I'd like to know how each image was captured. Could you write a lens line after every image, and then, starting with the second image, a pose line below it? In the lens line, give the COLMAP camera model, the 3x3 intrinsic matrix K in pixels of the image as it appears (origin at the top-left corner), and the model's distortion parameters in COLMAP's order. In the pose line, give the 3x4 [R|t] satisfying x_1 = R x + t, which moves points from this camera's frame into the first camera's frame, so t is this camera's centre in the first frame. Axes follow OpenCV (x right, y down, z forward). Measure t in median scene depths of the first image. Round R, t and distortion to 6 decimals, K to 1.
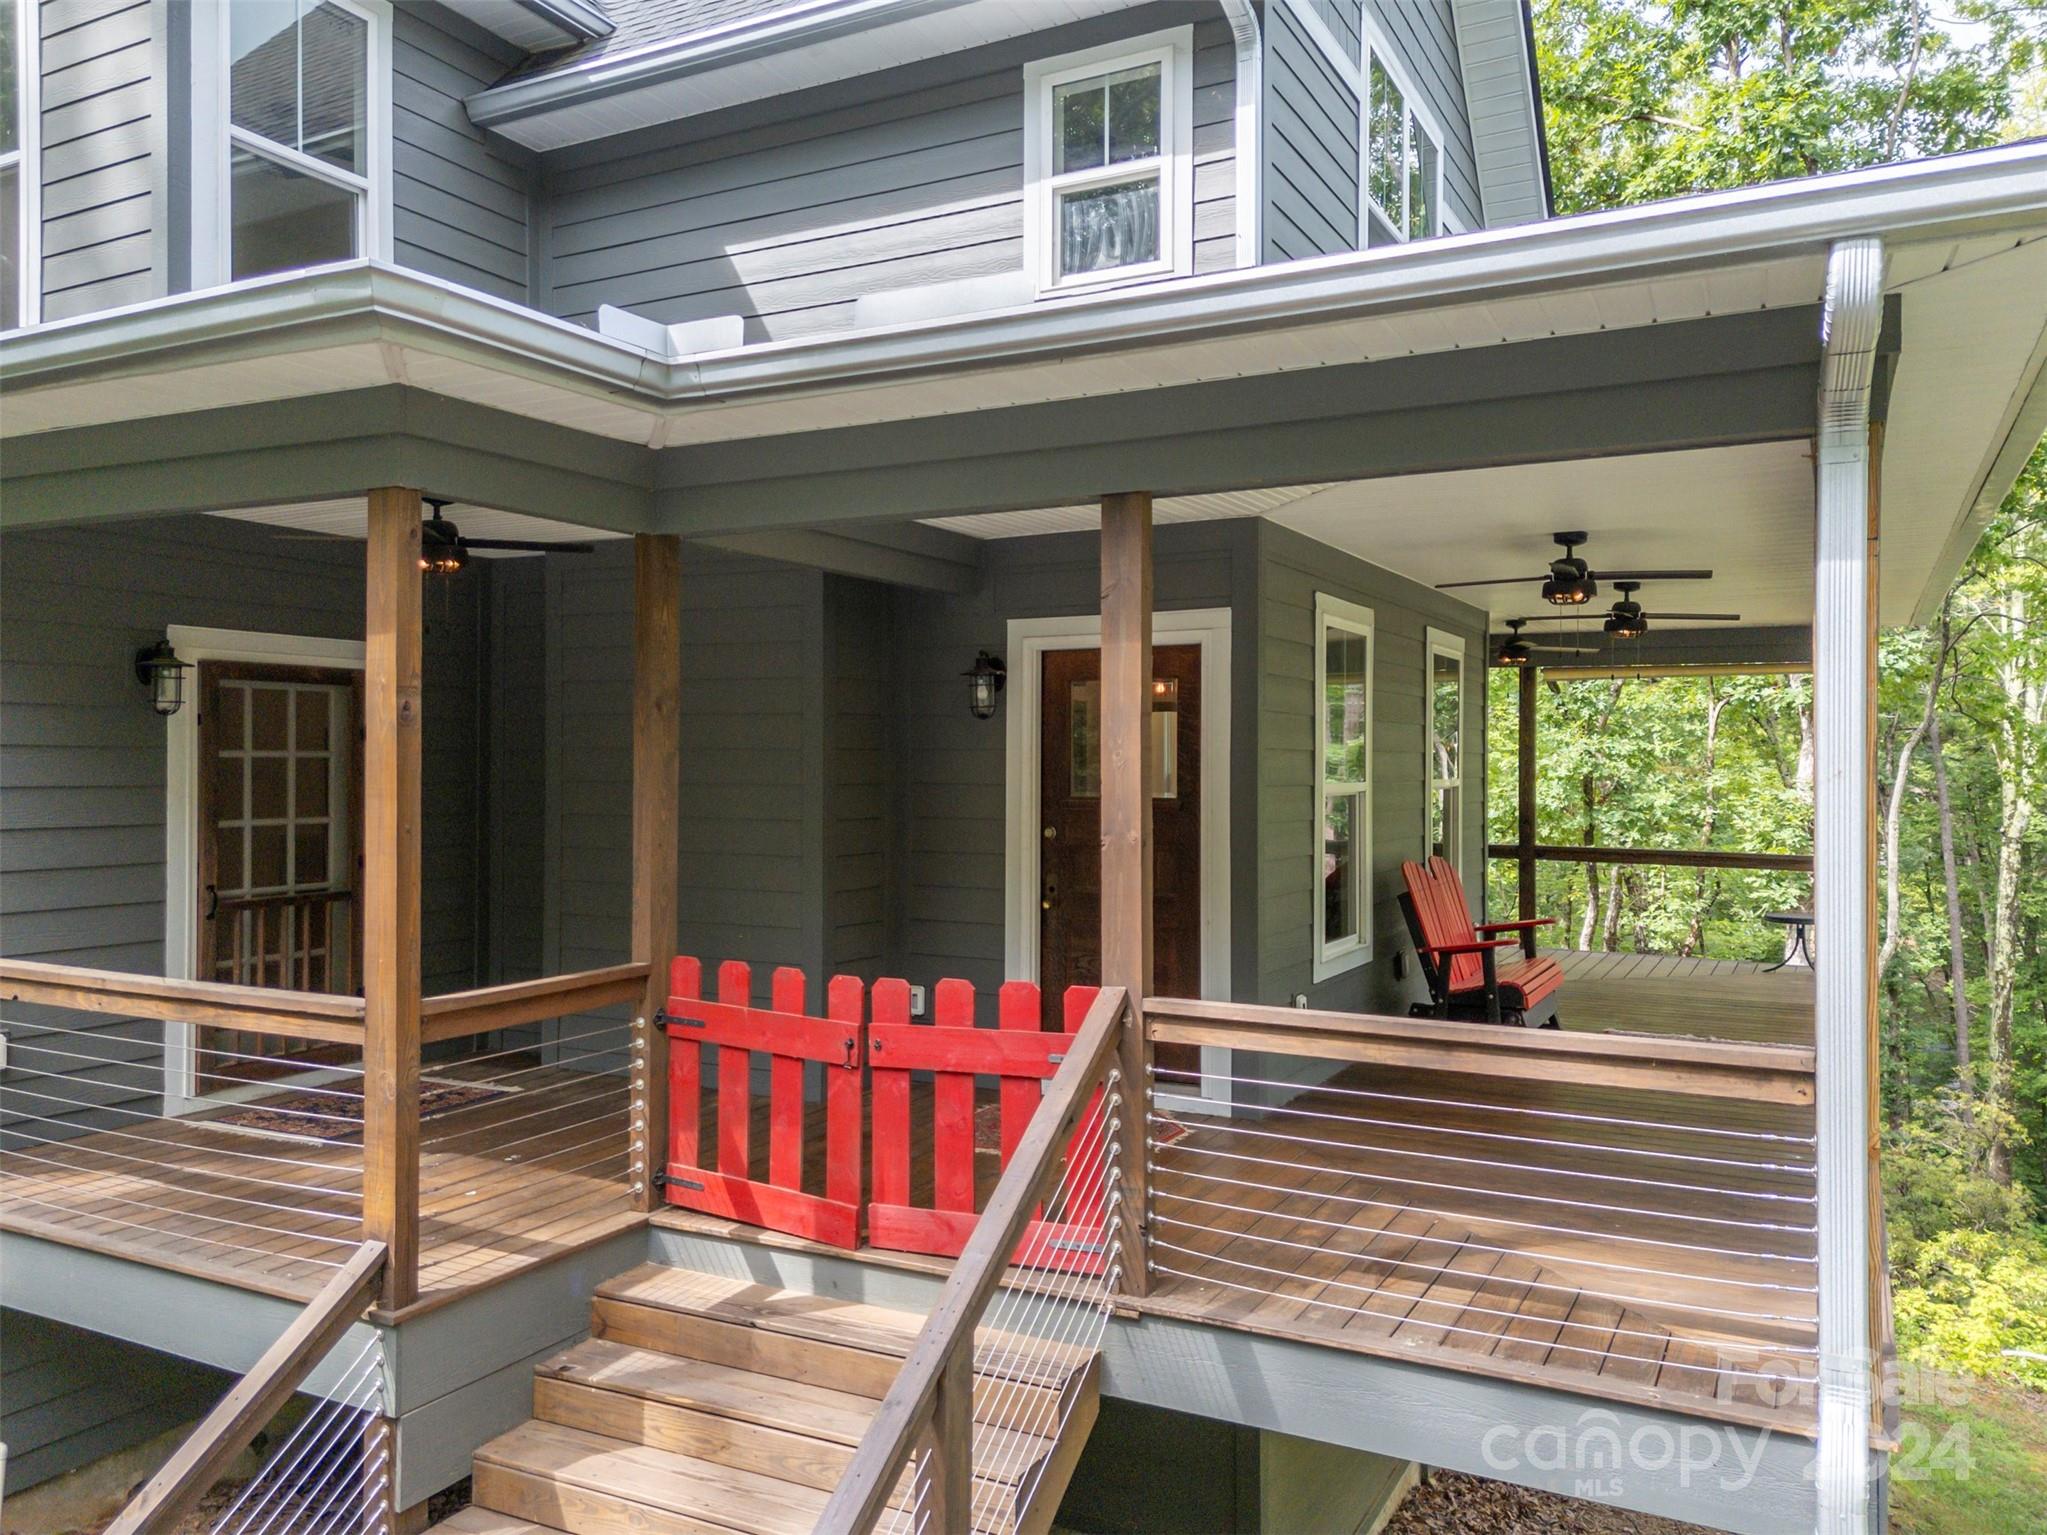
lens RADIAL K [[1541.1, 0, 1023.5], [0, 1541.1, 767.5], [0, 0, 1]] dist [-0.005468, -0.001592]
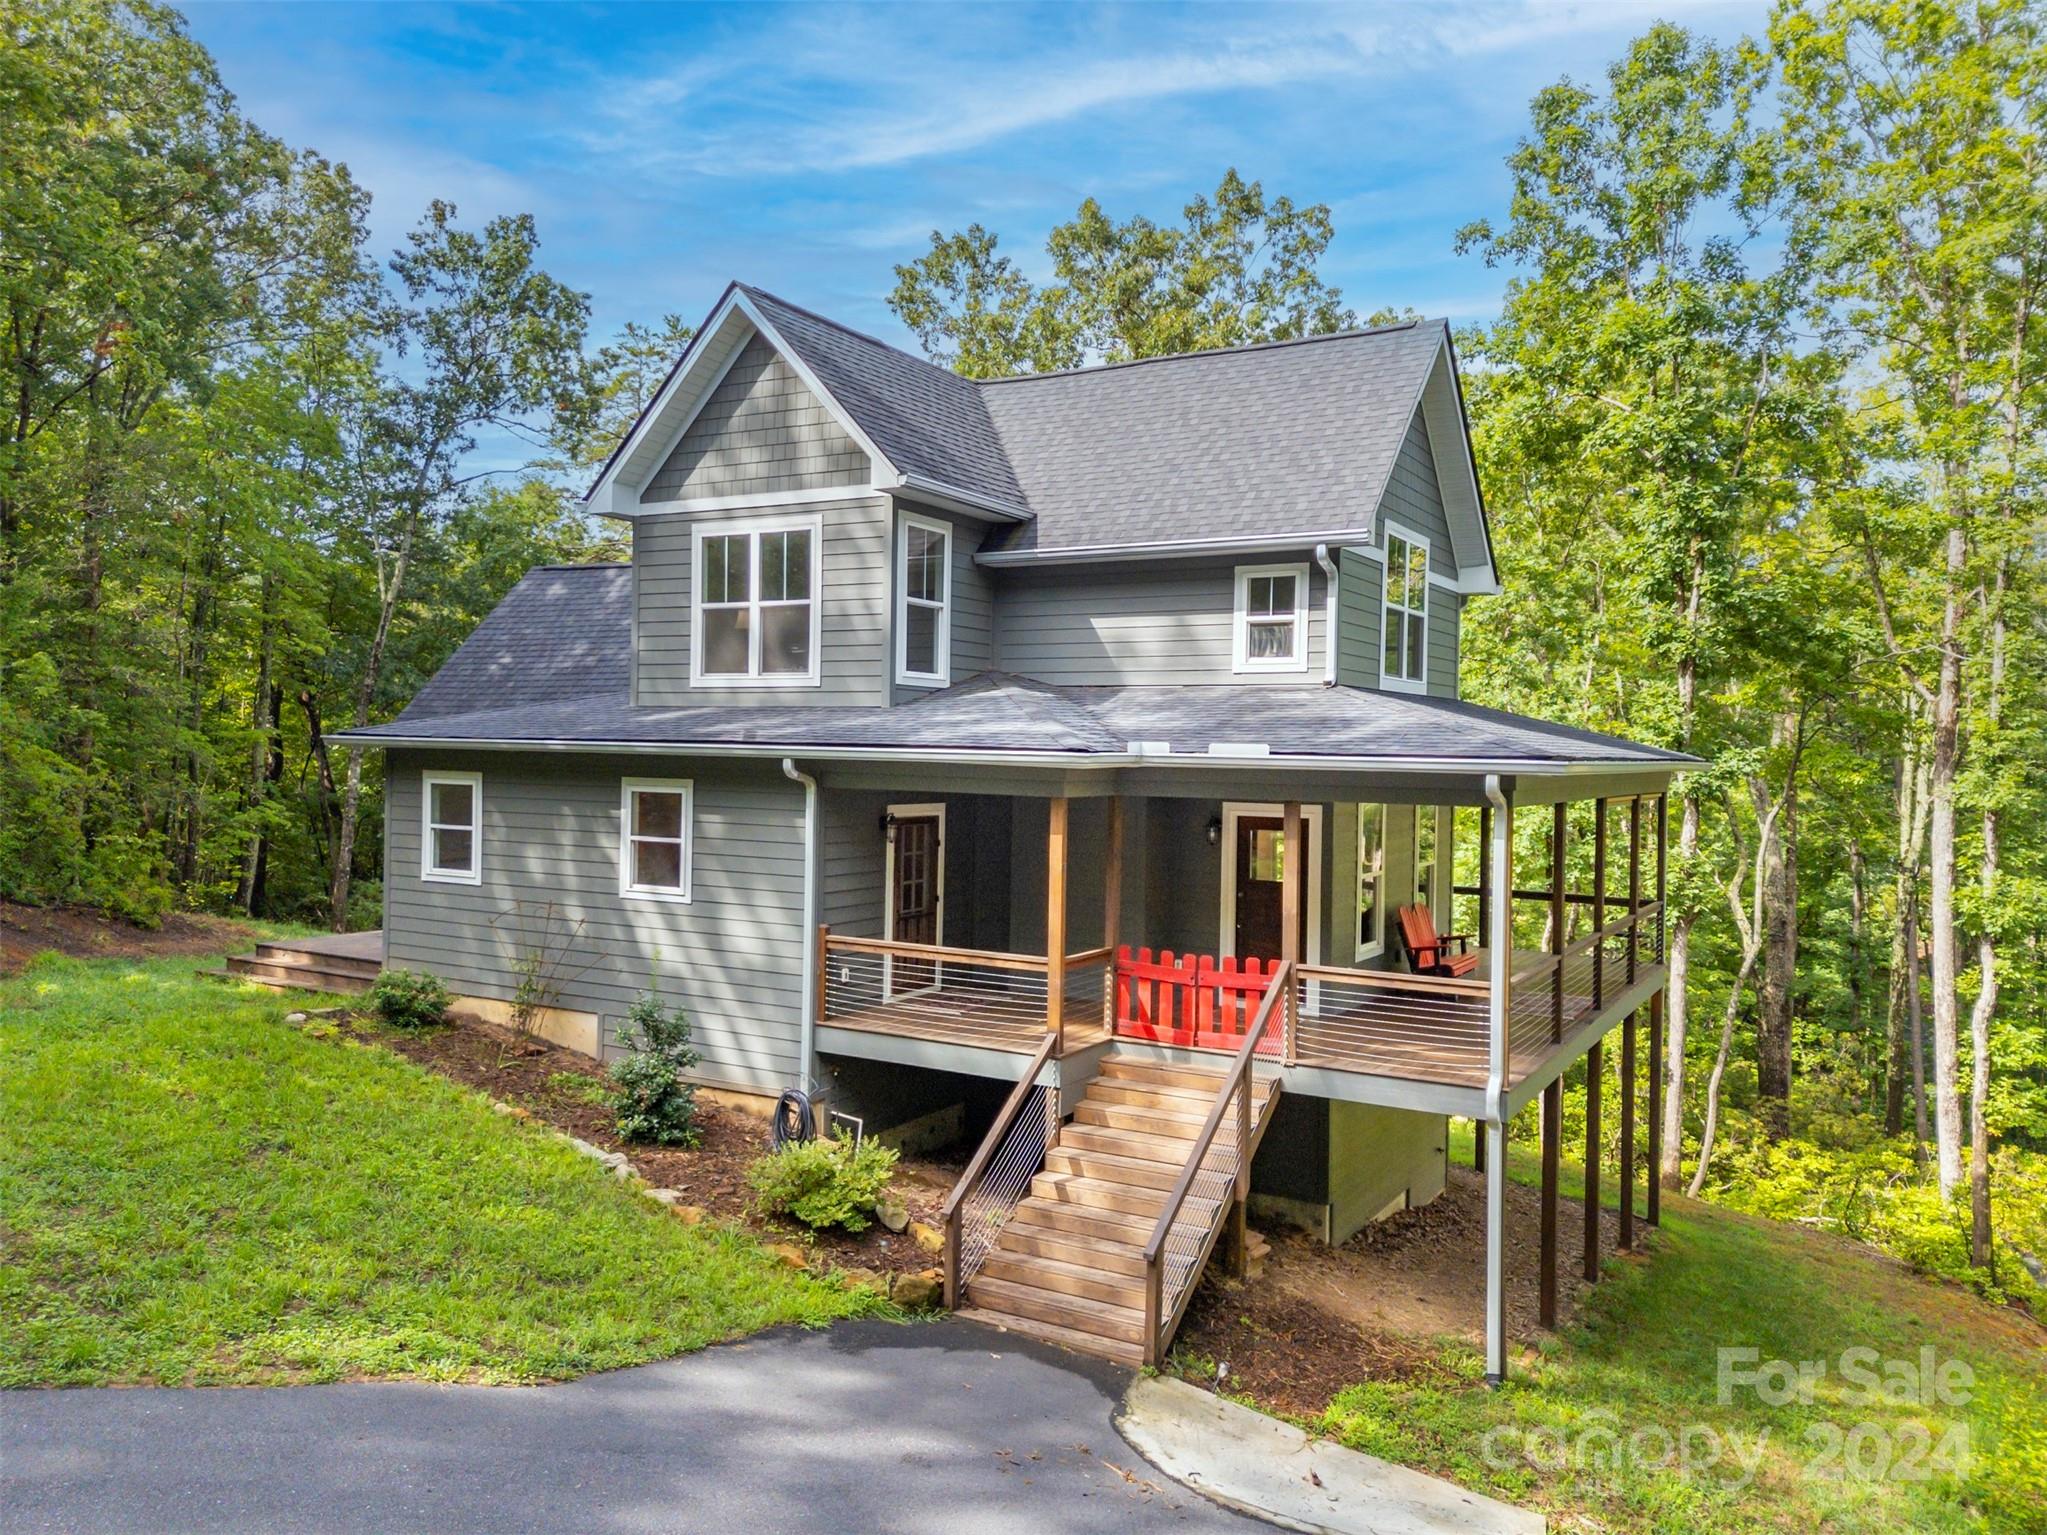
lens RADIAL K [[1273.3, 0, 1023.5], [0, 1273.3, 767.5], [0, 0, 1]] dist [0.003878, 0.000290]
pose [[0.996840, 0.015045, -0.077997, -0.176515], [-0.015949, 0.999813, -0.010976, -0.133150], [0.077817, 0.012186, 0.996893, -1.024326]]
